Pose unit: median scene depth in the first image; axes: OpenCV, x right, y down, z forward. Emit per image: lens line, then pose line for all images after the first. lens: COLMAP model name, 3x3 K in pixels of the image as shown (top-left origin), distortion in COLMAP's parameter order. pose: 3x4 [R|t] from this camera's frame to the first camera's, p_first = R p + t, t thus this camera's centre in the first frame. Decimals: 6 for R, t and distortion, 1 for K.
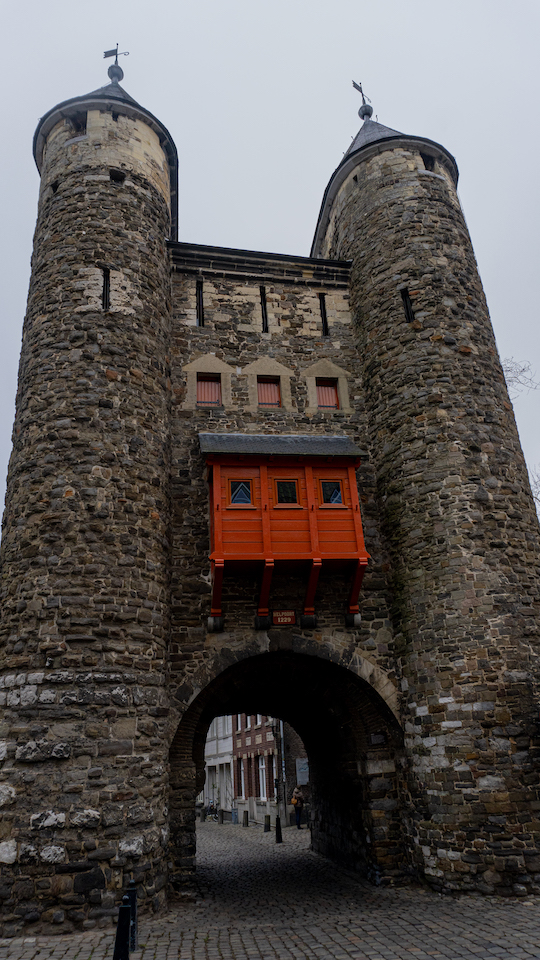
lens RADIAL K [[640.8, 0, 269.7], [0, 640.8, 479.5], [0, 0, 1]] dist [-0.019893, -0.002506]
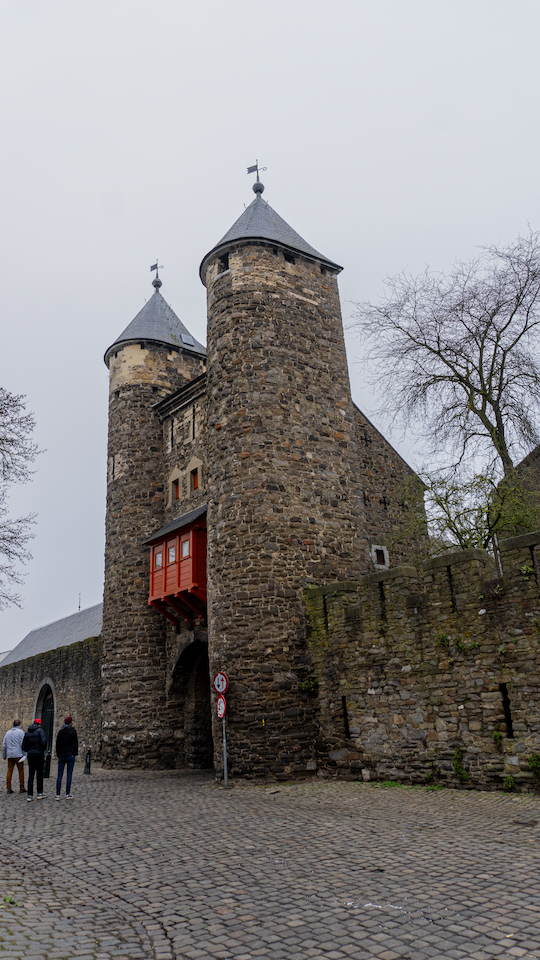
lens RADIAL K [[640.8, 0, 268.9], [0, 640.8, 480.4], [0, 0, 1]] dist [-0.019893, -0.002506]
pose [[0.489922, -0.261682, -0.831564, 1.775985], [0.373938, 0.924755, -0.070700, 0.059163], [0.787494, -0.276316, 0.550910, 0.319030]]
